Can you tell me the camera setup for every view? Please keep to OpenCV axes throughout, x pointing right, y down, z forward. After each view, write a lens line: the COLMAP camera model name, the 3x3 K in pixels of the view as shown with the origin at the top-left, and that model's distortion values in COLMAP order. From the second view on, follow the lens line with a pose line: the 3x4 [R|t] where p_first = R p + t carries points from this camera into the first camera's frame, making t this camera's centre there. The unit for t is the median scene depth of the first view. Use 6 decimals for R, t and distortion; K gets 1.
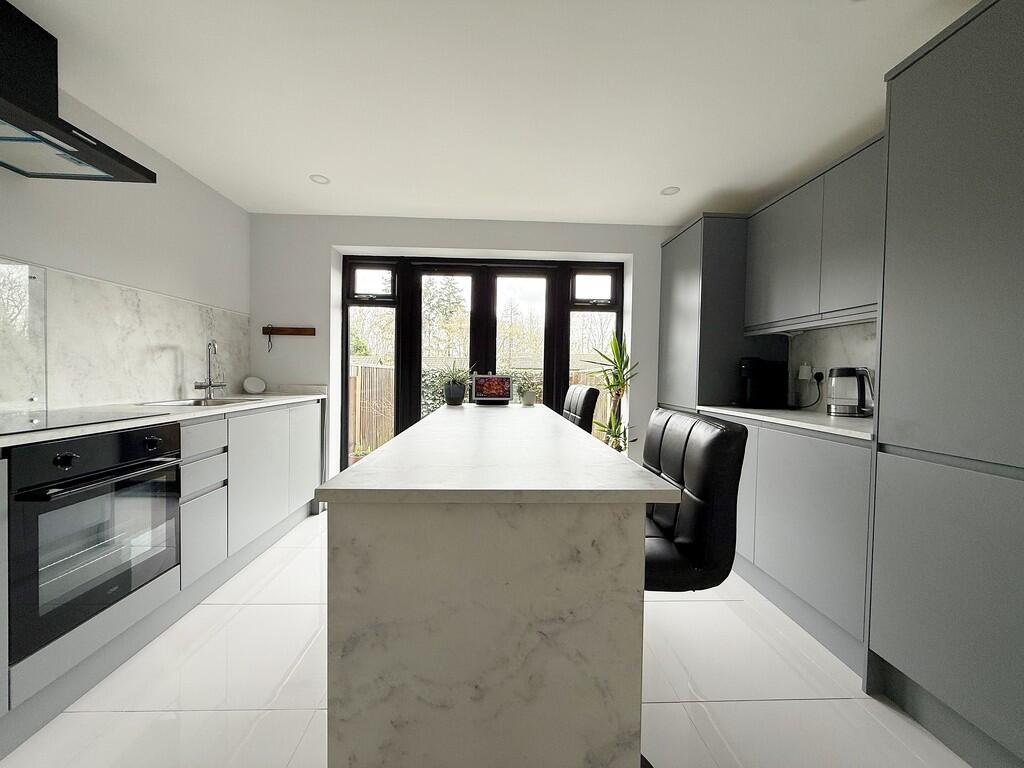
lens RADIAL K [[407.6, 0, 512.0], [0, 407.6, 384.0], [0, 0, 1]] dist [-0.000069, -0.000288]
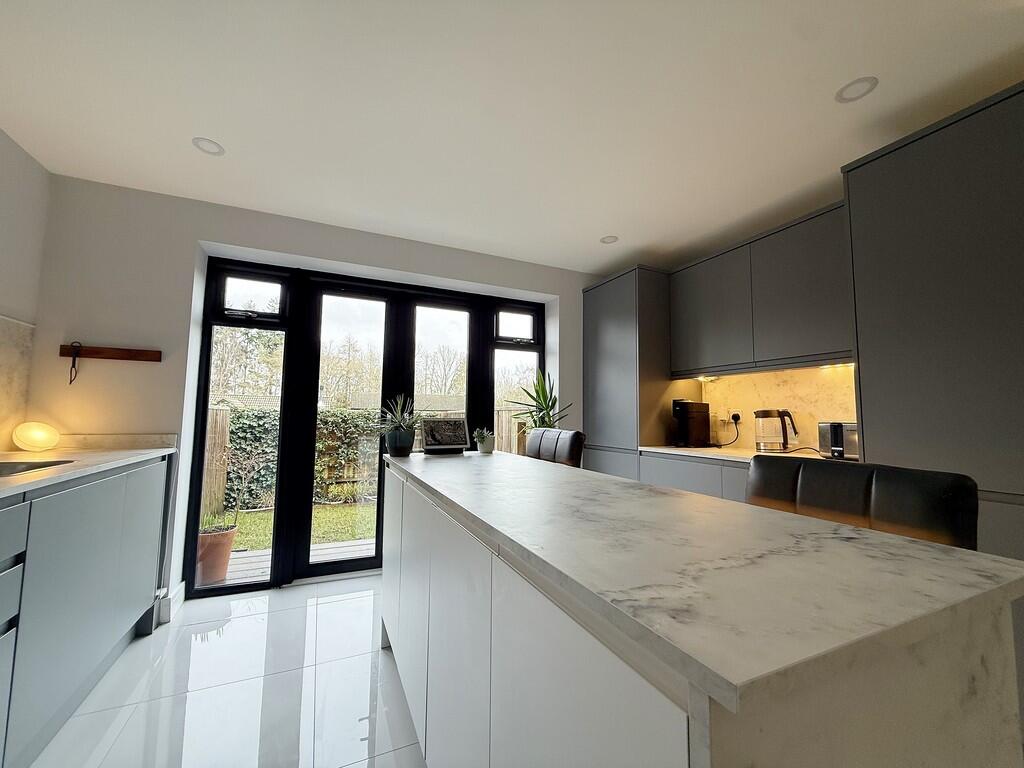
lens RADIAL K [[407.6, 0, 512.0], [0, 407.6, 384.0], [0, 0, 1]] dist [-0.000069, -0.000288]
pose [[0.924894, 0.024608, 0.379428, -0.181150], [0.013256, 0.995210, -0.096857, -0.006413], [-0.379994, 0.094612, 0.920138, 0.133178]]
